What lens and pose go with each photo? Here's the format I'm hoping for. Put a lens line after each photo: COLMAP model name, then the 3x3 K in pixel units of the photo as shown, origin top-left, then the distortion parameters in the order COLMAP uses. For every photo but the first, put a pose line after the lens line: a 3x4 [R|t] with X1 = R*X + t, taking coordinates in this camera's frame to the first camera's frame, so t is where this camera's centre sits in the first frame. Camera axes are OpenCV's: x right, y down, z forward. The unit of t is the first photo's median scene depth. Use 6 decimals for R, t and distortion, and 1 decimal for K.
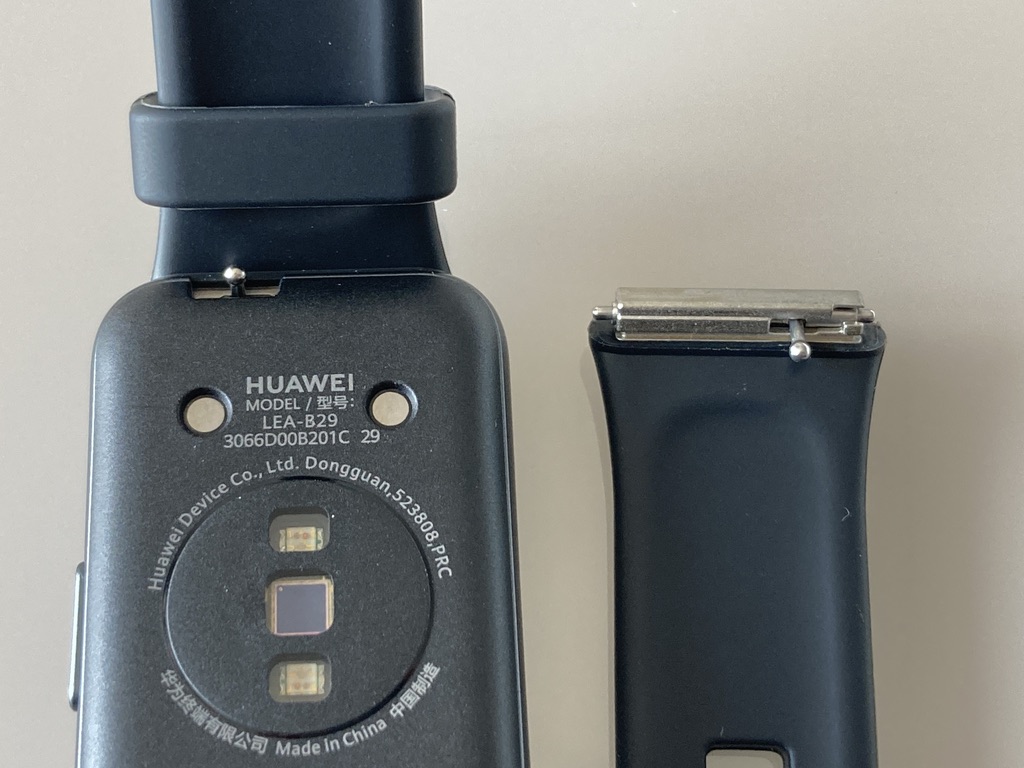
lens RADIAL K [[1818.1, 0, 512.0], [0, 1818.1, 384.0], [0, 0, 1]] dist [0.114921, -0.195104]
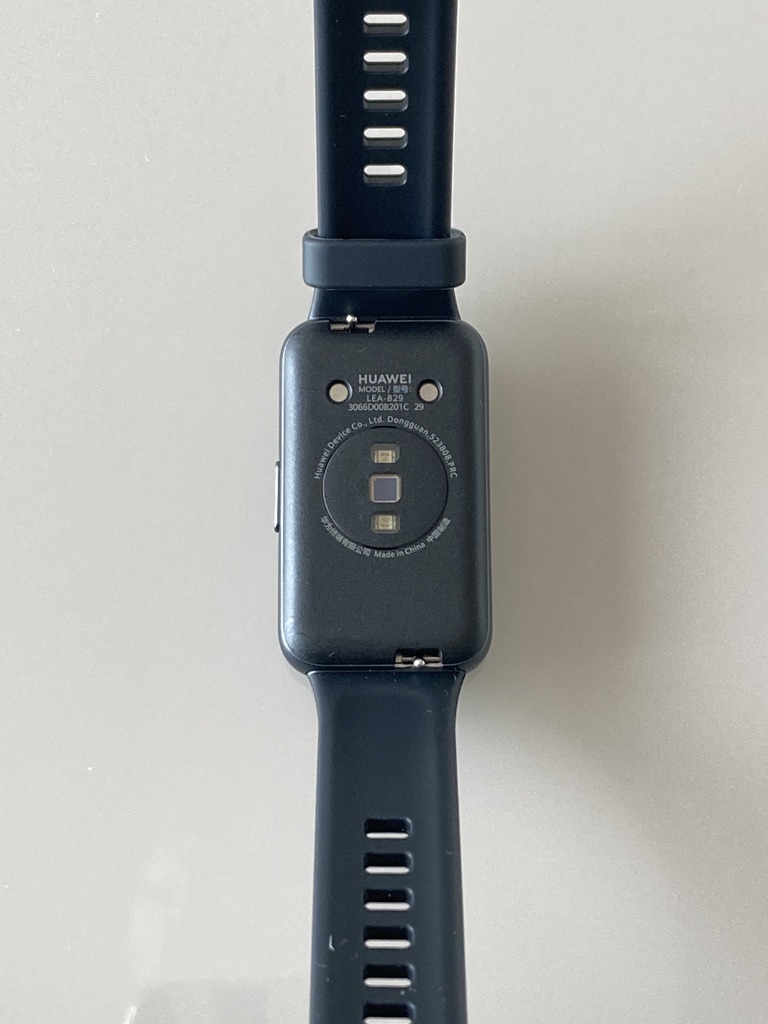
lens RADIAL K [[2144.9, 0, 384.0], [0, 2144.9, 512.0], [0, 0, 1]] dist [0.283712, -0.006194]
pose [[0.998307, 0.035538, -0.046049, -0.001663], [-0.026508, 0.982631, 0.183669, -0.299804], [0.051776, -0.182137, 0.981909, -1.407698]]
